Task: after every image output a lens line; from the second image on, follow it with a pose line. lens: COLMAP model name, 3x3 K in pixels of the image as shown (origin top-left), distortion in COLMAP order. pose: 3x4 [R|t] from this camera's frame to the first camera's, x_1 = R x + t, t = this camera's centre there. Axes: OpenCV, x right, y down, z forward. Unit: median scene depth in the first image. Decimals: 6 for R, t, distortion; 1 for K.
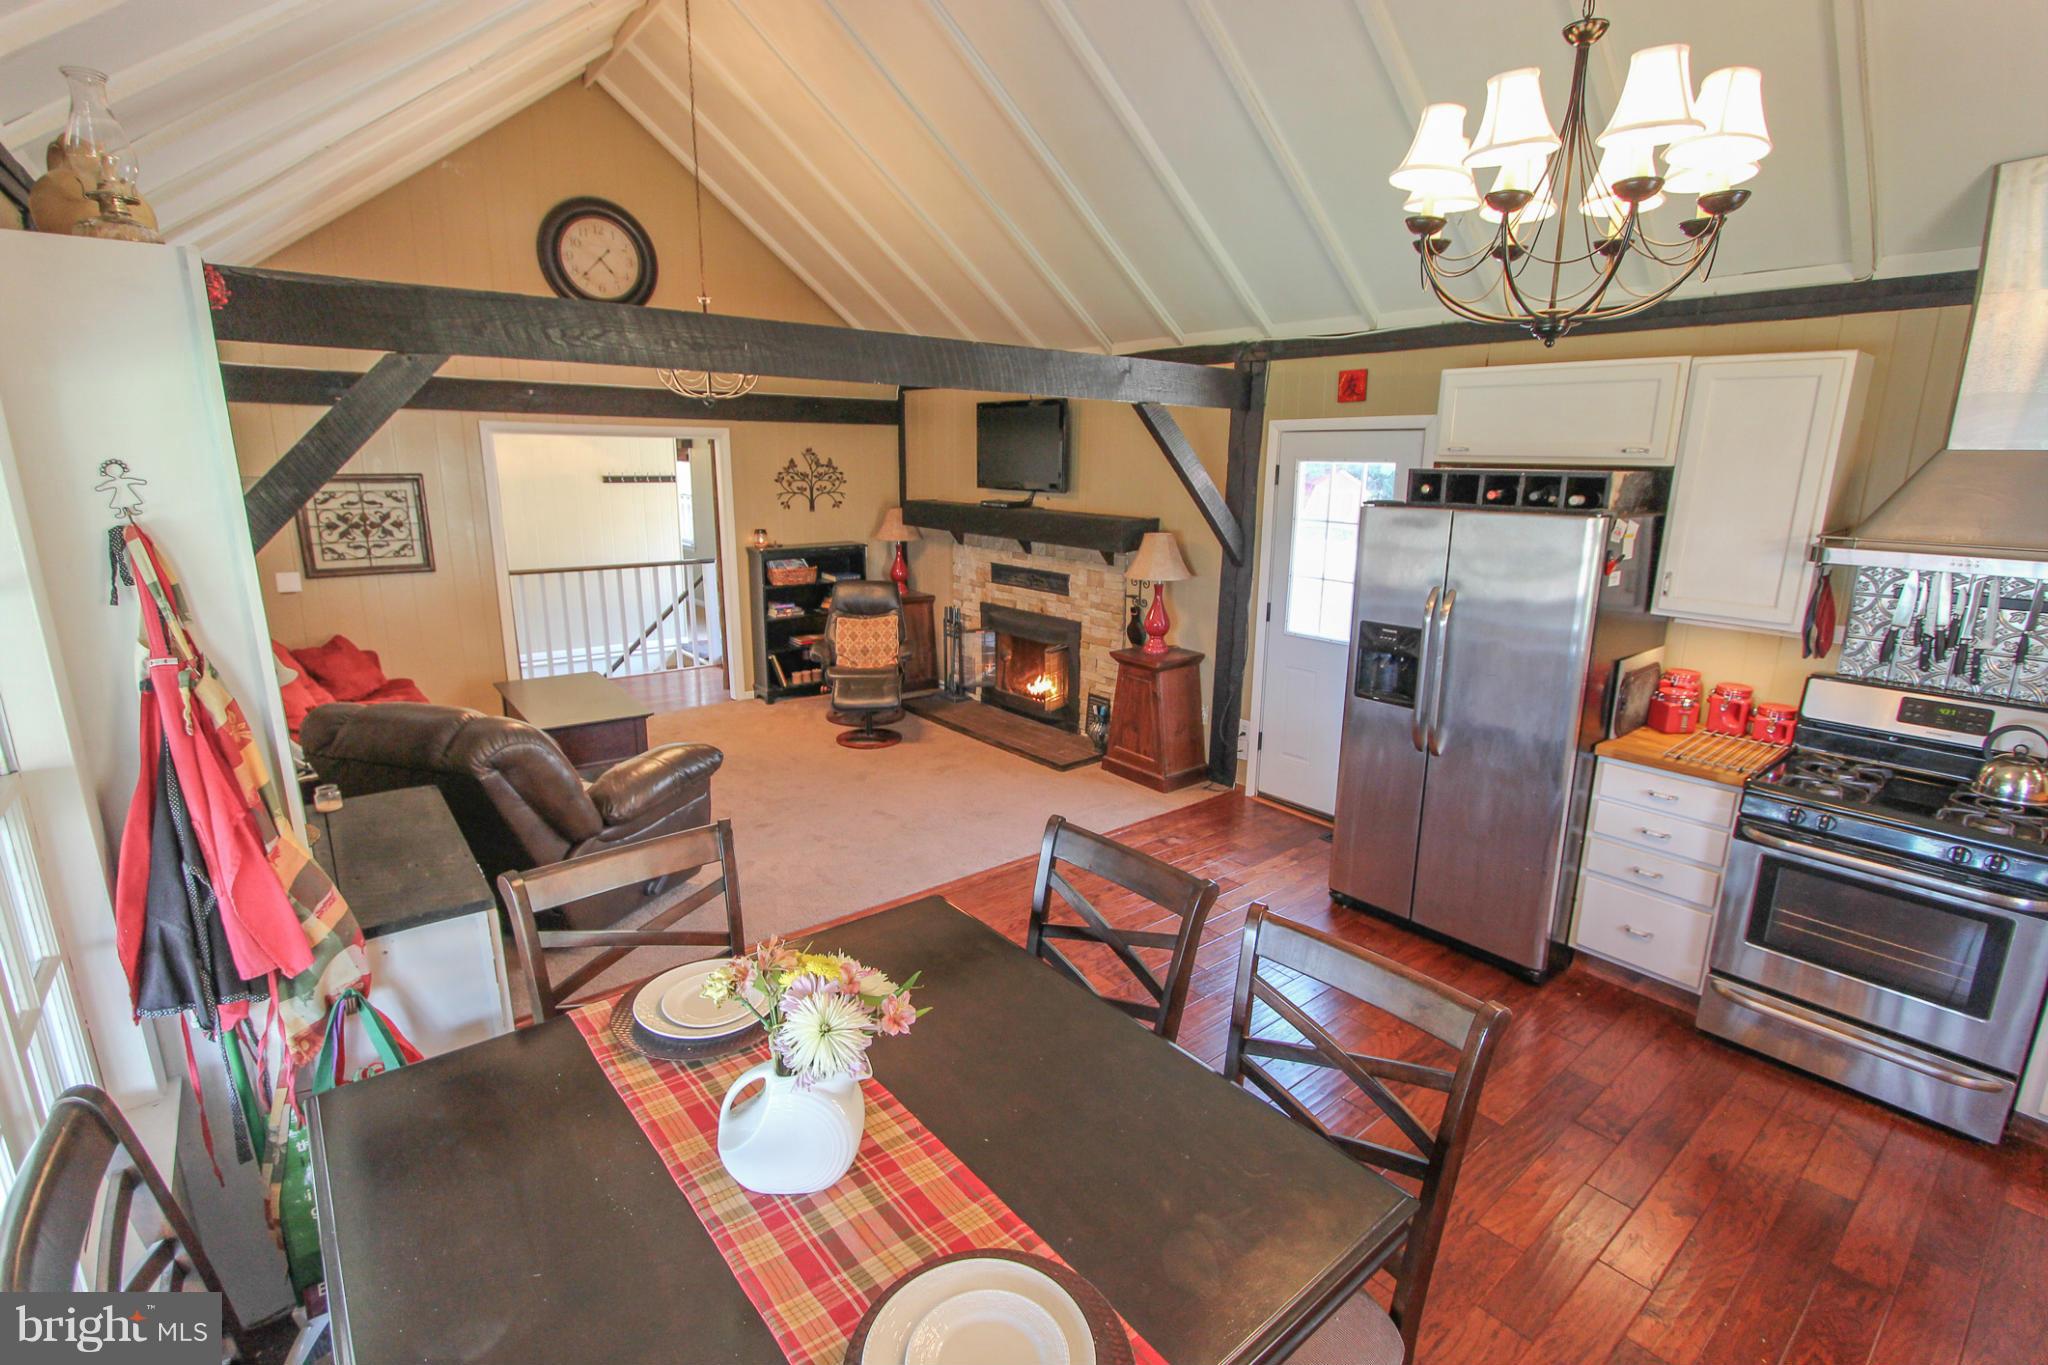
lens RADIAL K [[951.4, 0, 1031.0], [0, 951.4, 675.4], [0, 0, 1]] dist [-0.015113, 0.000819]
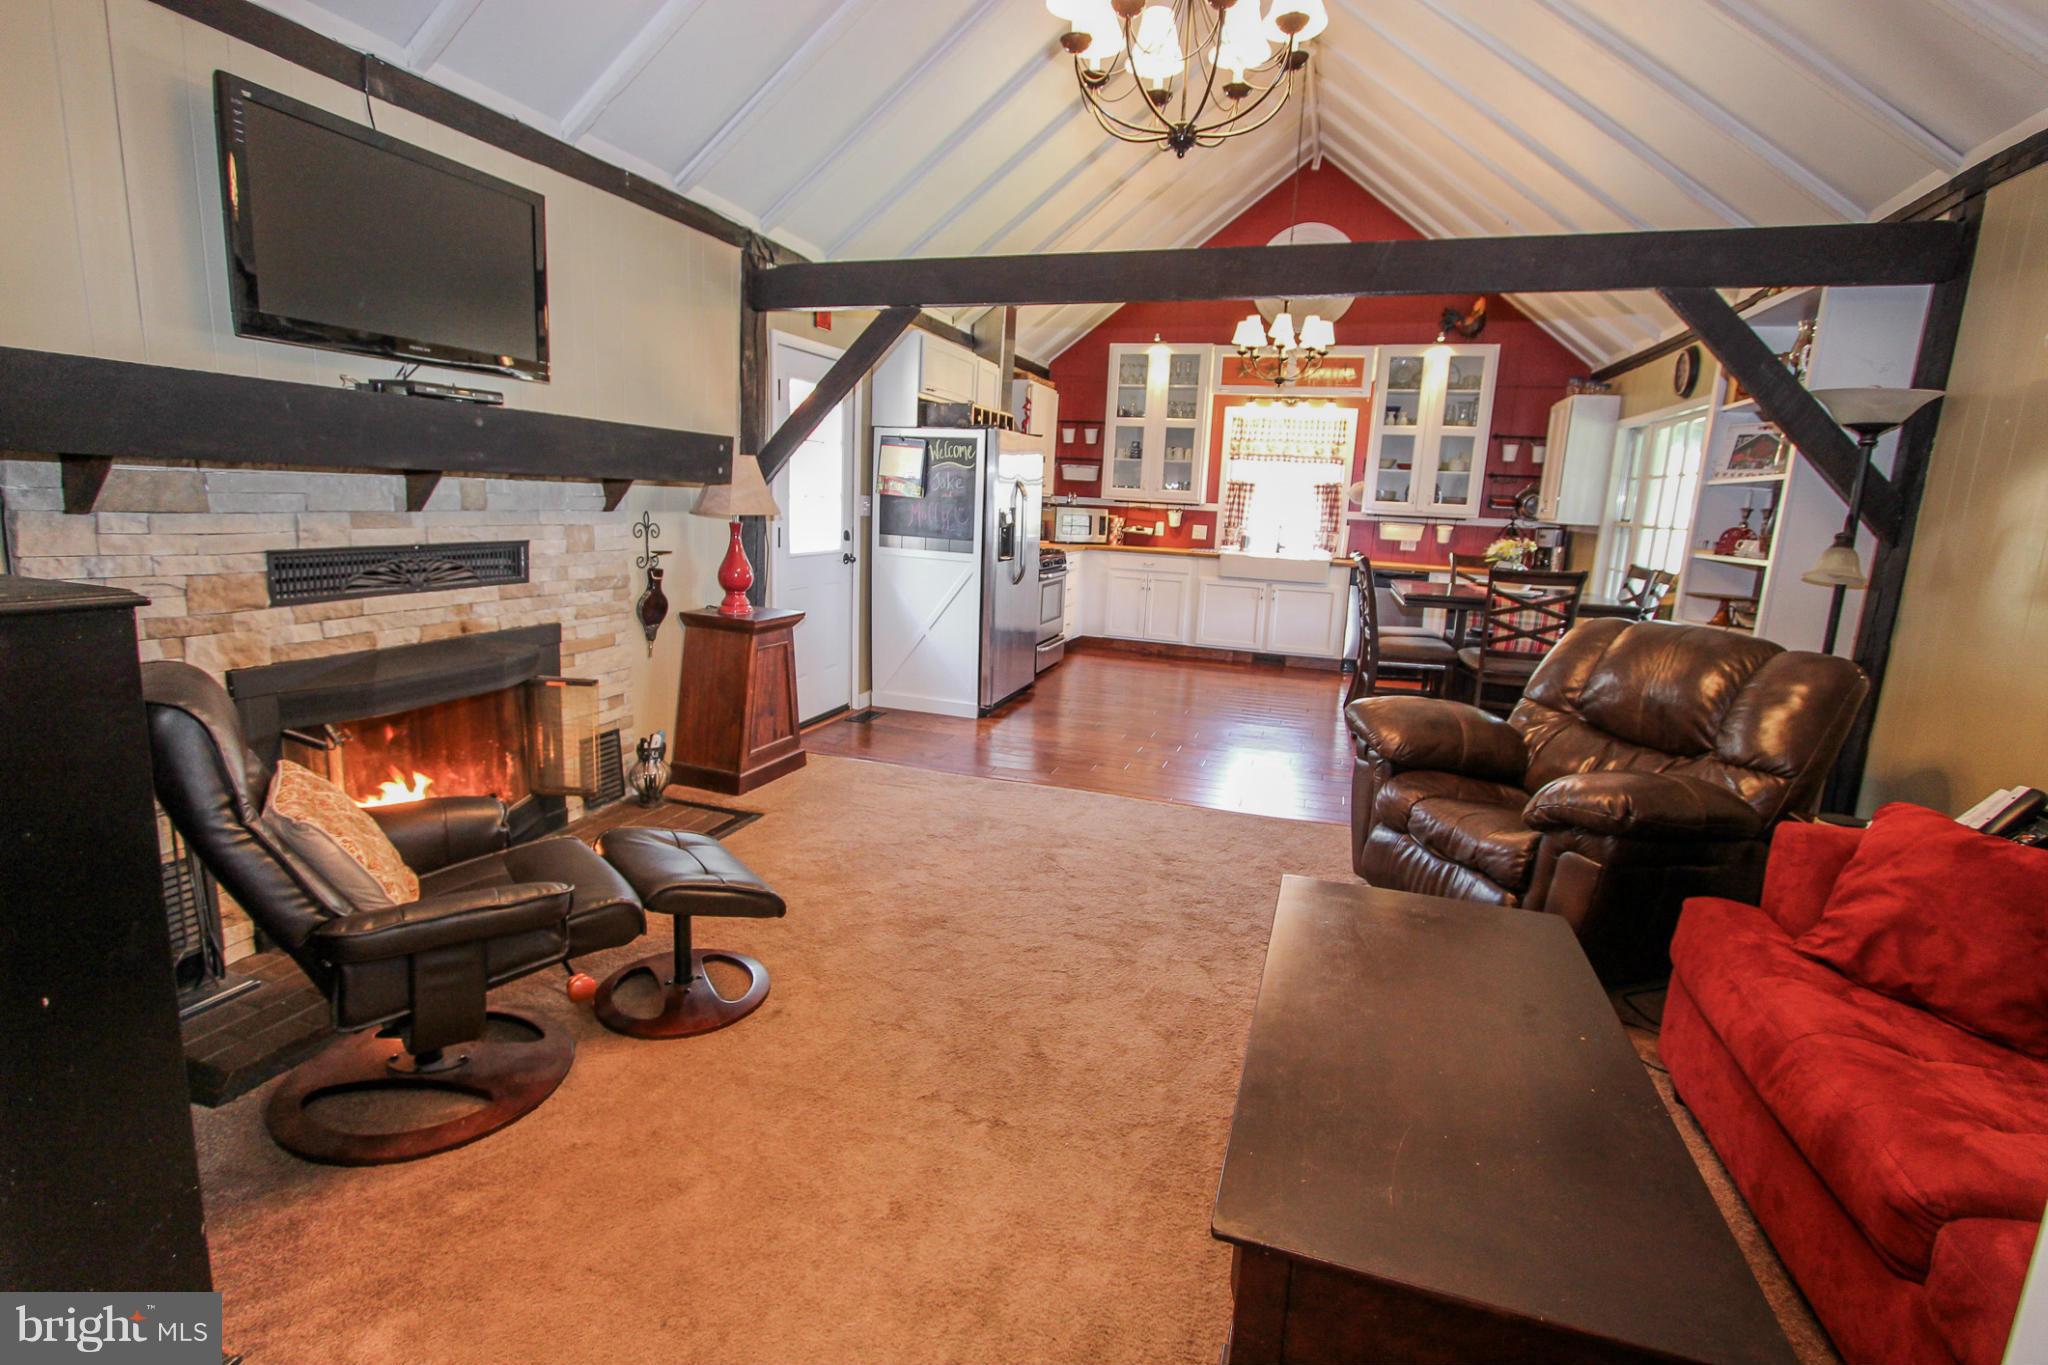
lens RADIAL K [[944.7, 0, 1029.7], [0, 944.7, 669.0], [0, 0, 1]] dist [-0.018446, 0.000425]
pose [[-0.544935, -0.185608, 0.817677, -0.746238], [0.140194, 0.941295, 0.307099, -0.218243], [-0.826675, 0.281982, -0.486924, 1.432628]]
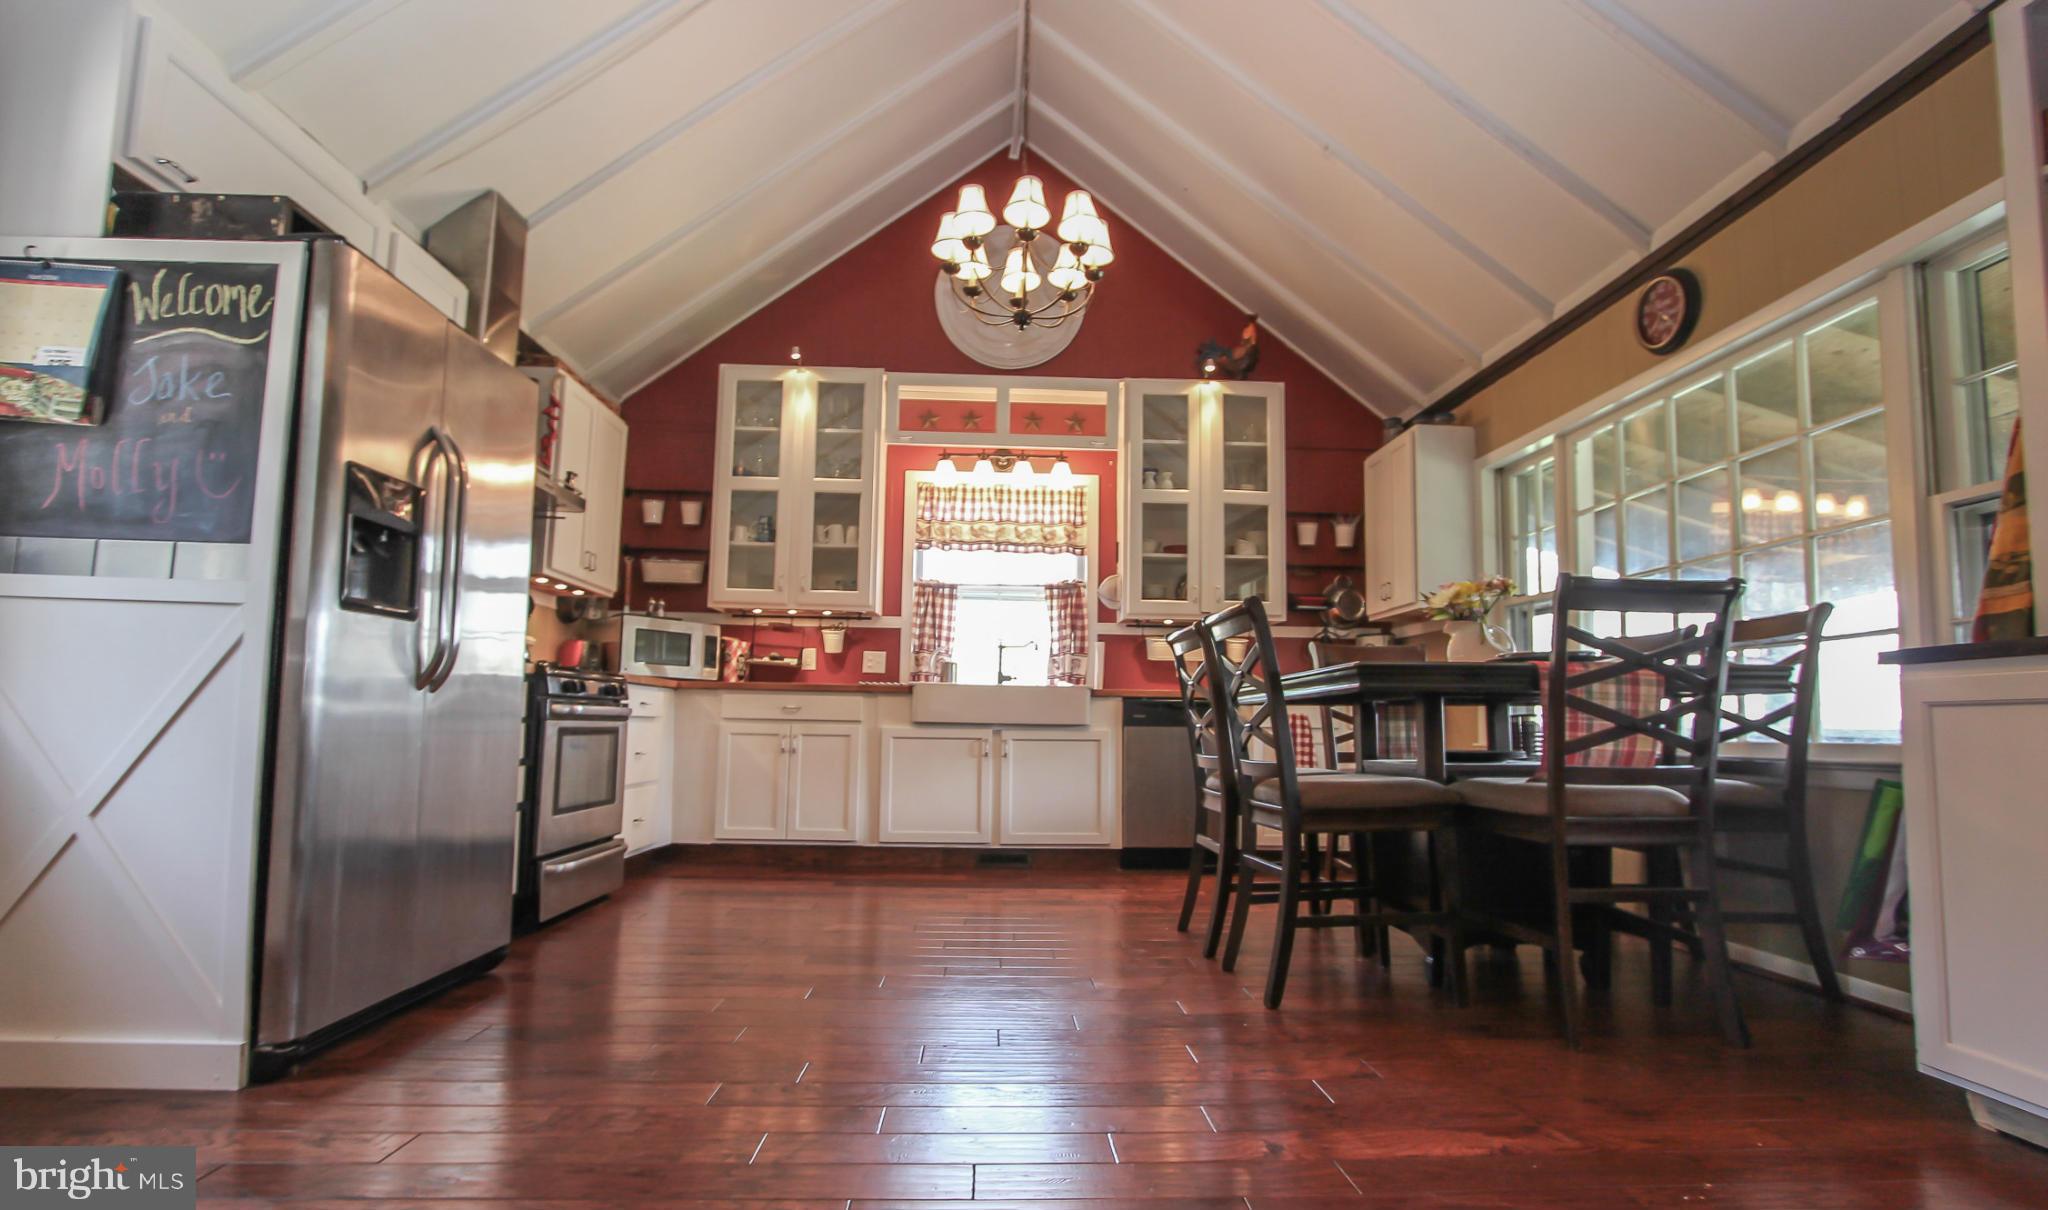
lens RADIAL K [[958.6, 0, 1029.9], [0, 958.6, 648.1], [0, 0, 1]] dist [-0.024743, 0.000369]
pose [[-0.803093, 0.027414, 0.595223, -0.211915], [0.111829, 0.988125, 0.105373, 0.026320], [-0.585266, 0.151188, -0.796621, 0.997136]]
